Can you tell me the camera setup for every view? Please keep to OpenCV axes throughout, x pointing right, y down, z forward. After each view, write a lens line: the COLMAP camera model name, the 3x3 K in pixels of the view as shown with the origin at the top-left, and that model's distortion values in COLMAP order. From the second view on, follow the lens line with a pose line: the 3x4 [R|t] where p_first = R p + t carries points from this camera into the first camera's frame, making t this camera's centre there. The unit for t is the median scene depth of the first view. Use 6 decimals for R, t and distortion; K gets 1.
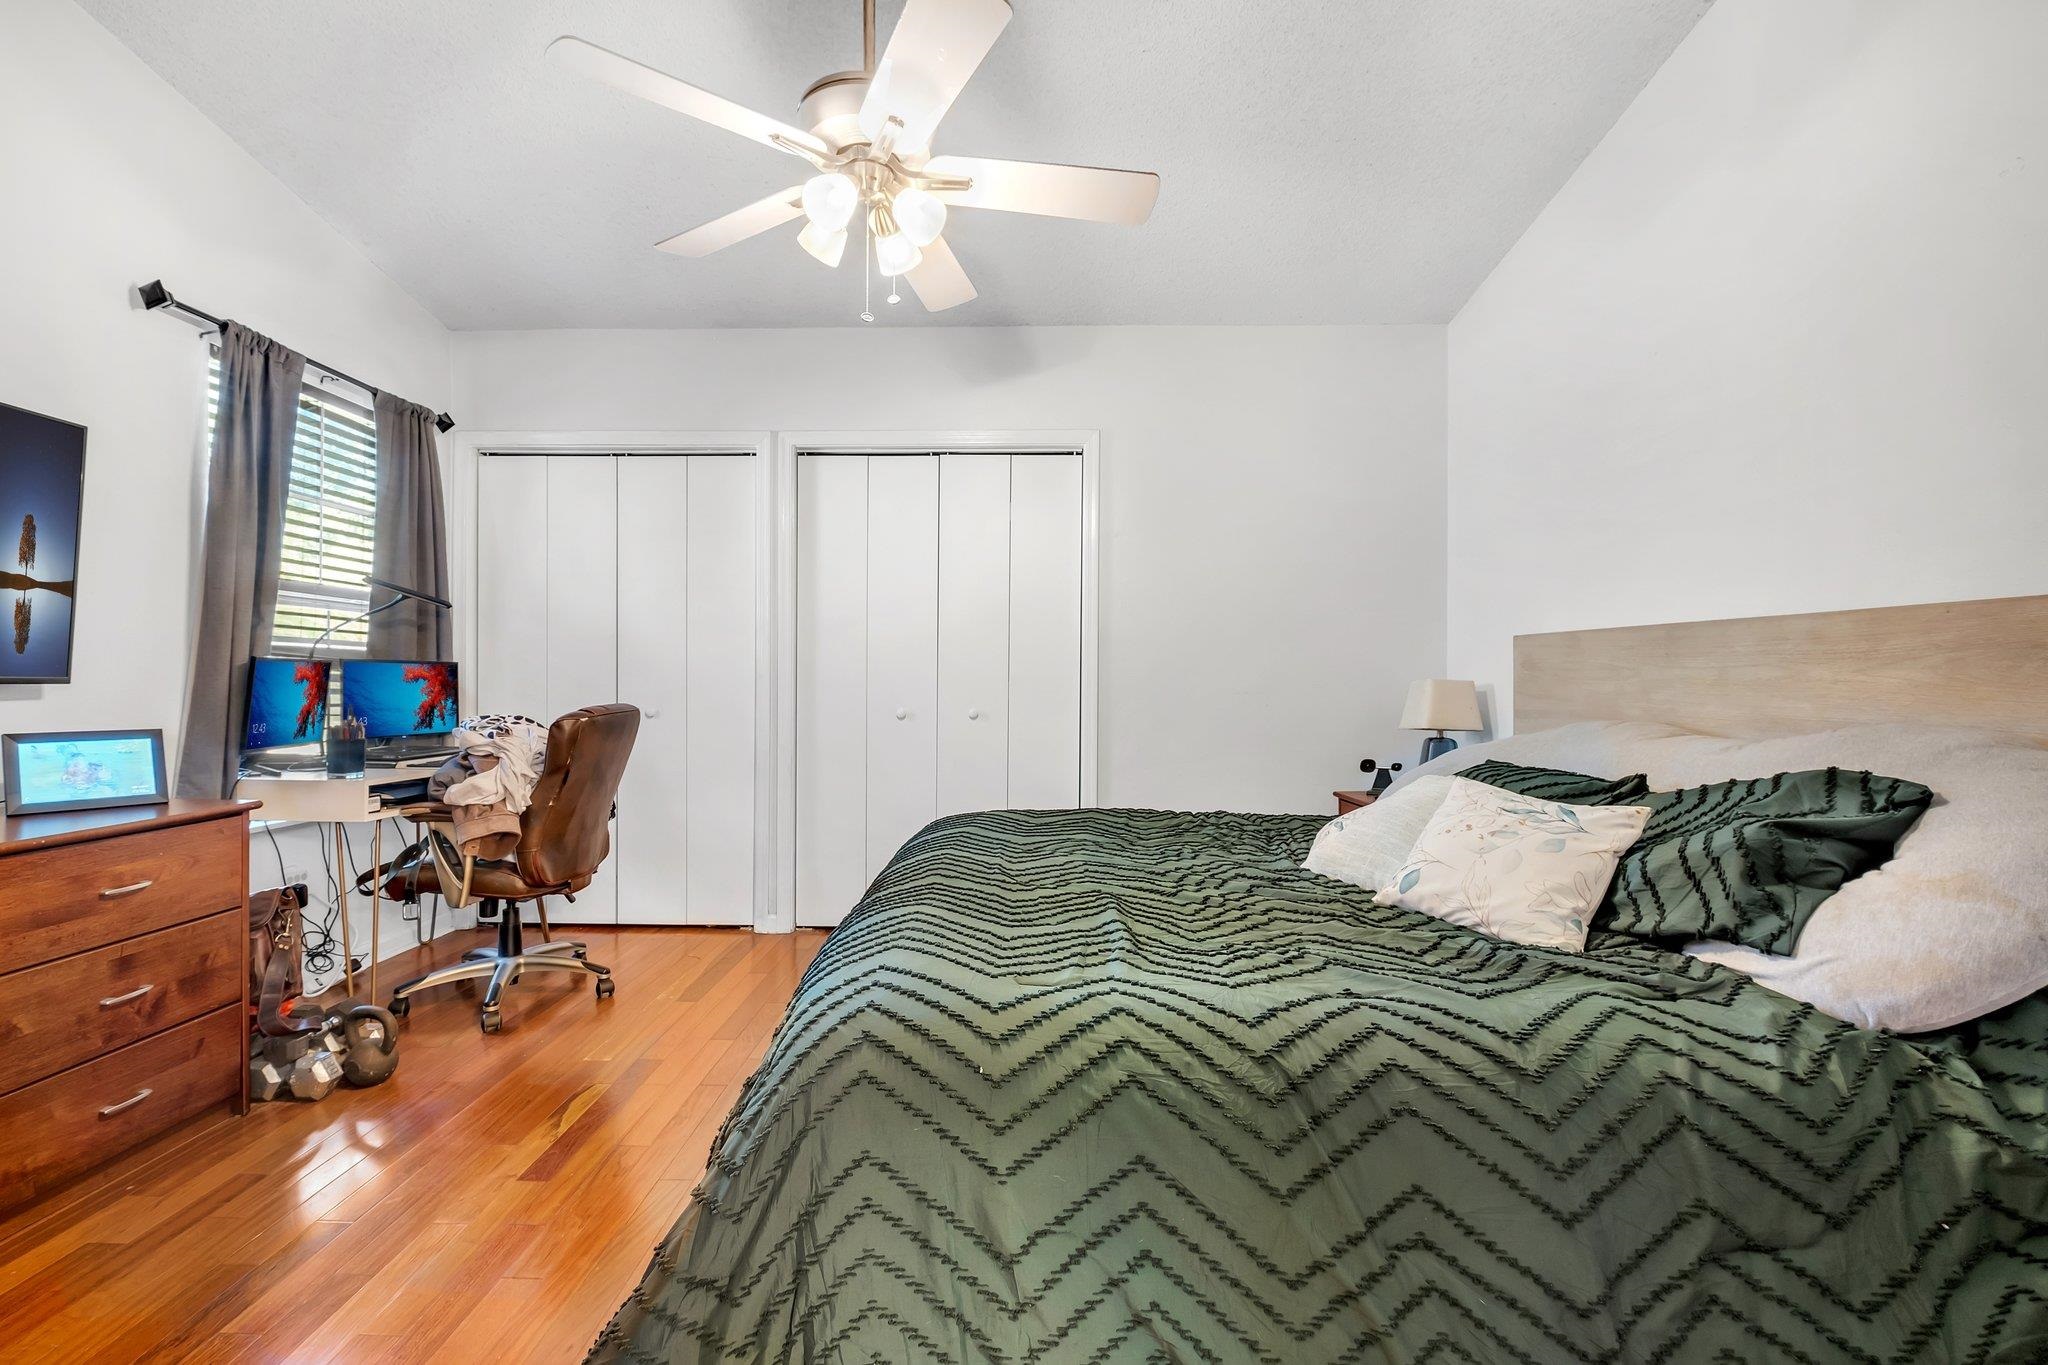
lens RADIAL K [[900.0, 0, 1025.8], [0, 900.0, 681.9], [0, 0, 1]] dist [-0.009427, -0.000177]
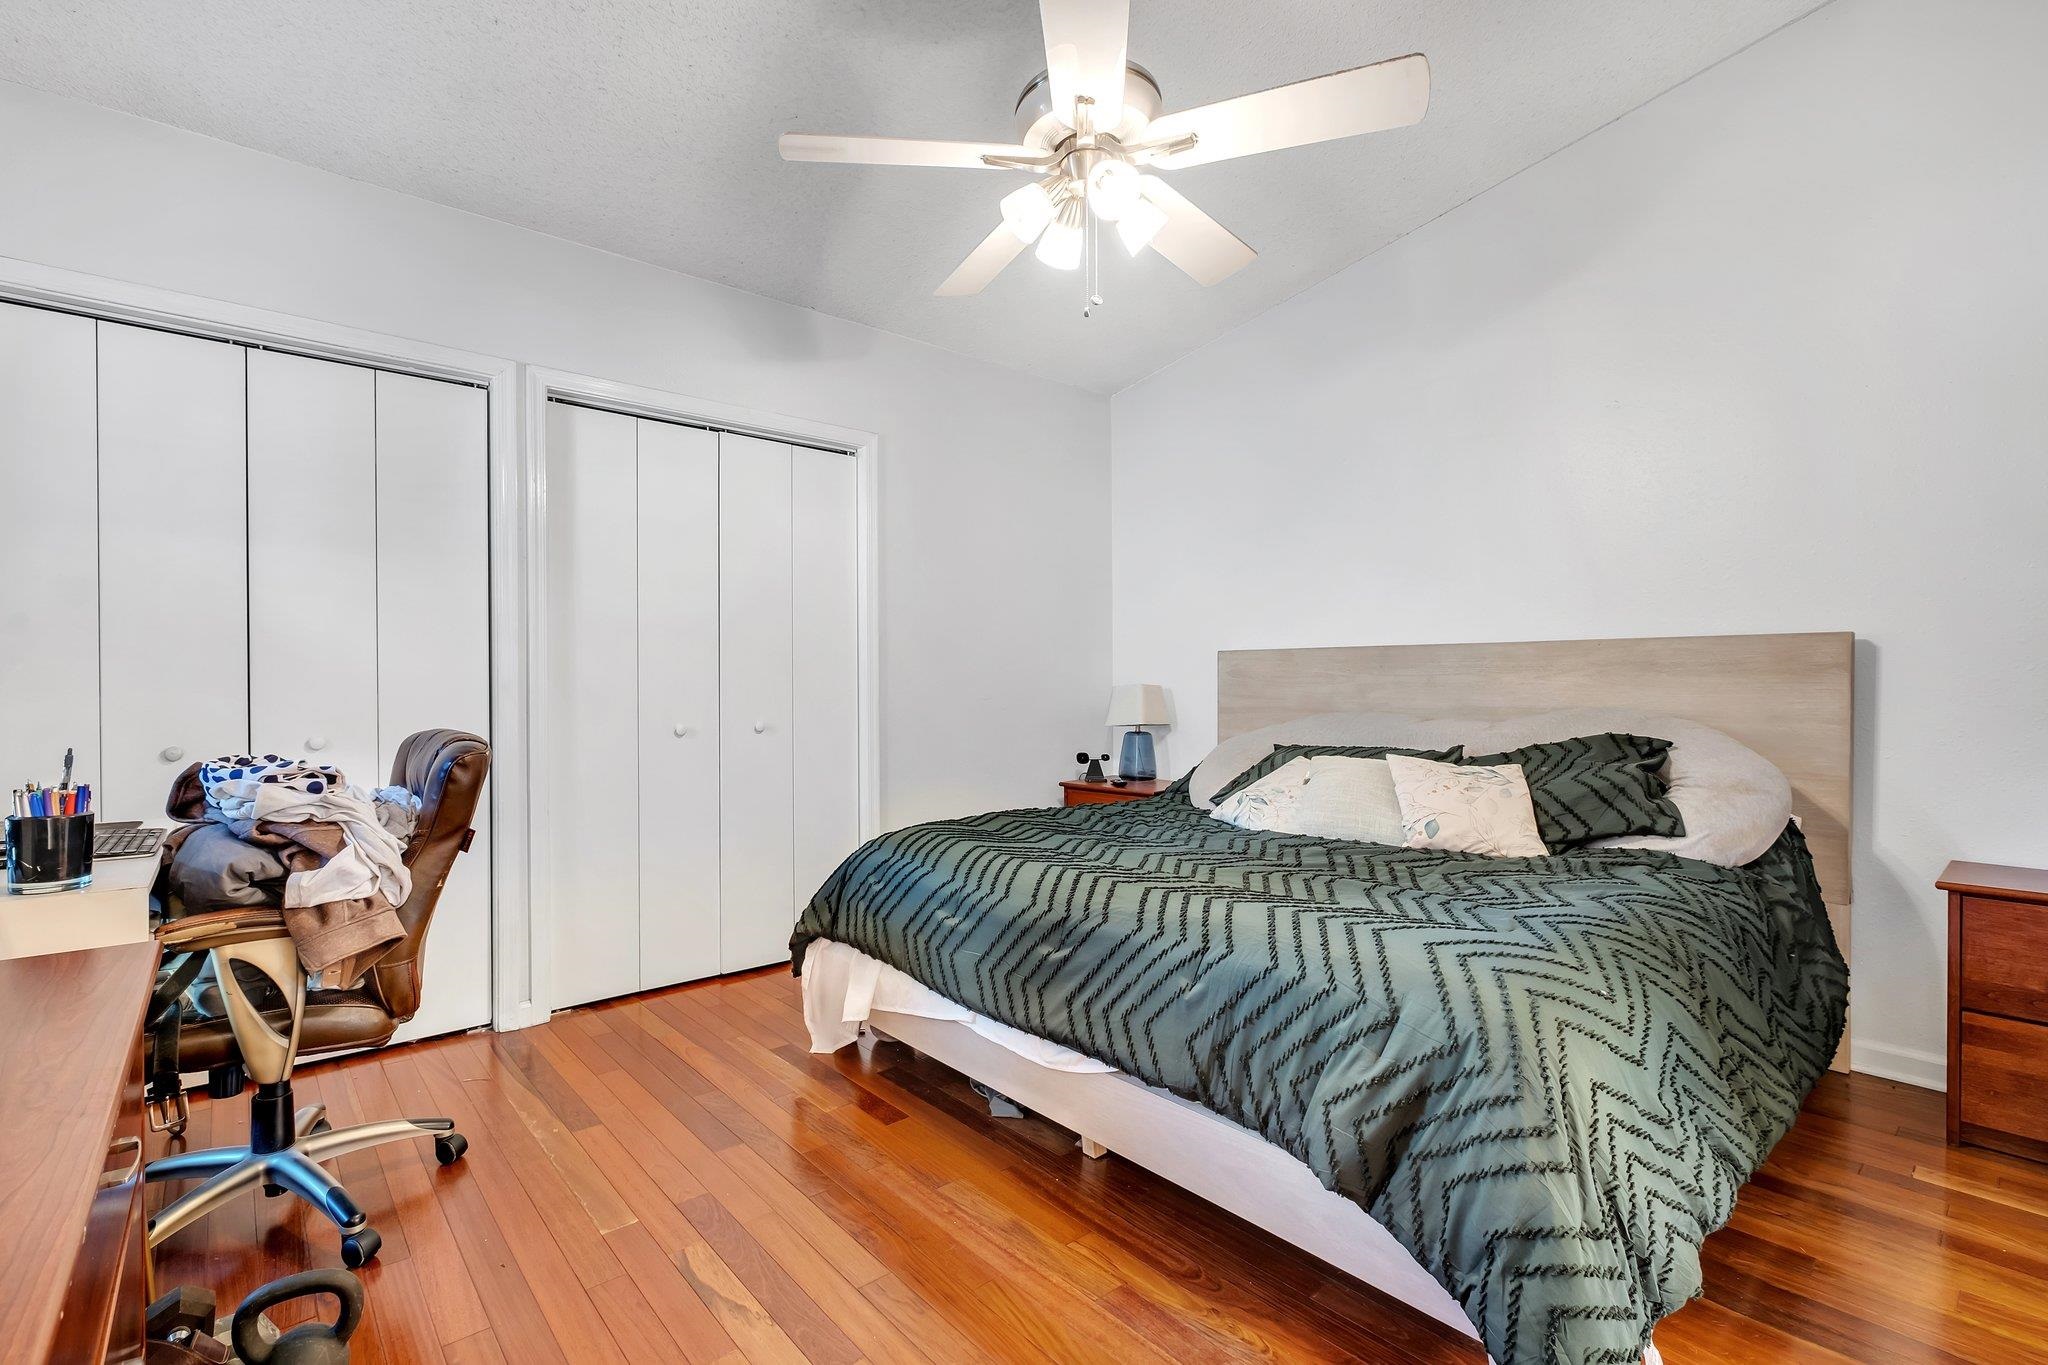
lens RADIAL K [[900.0, 0, 971.9], [0, 900.0, 687.1], [0, 0, 1]] dist [-0.009427, -0.000177]
pose [[0.768465, -0.009558, 0.639821, -0.668909], [0.010267, 0.999944, 0.002607, -0.006492], [-0.639810, 0.004566, 0.768520, 0.254541]]
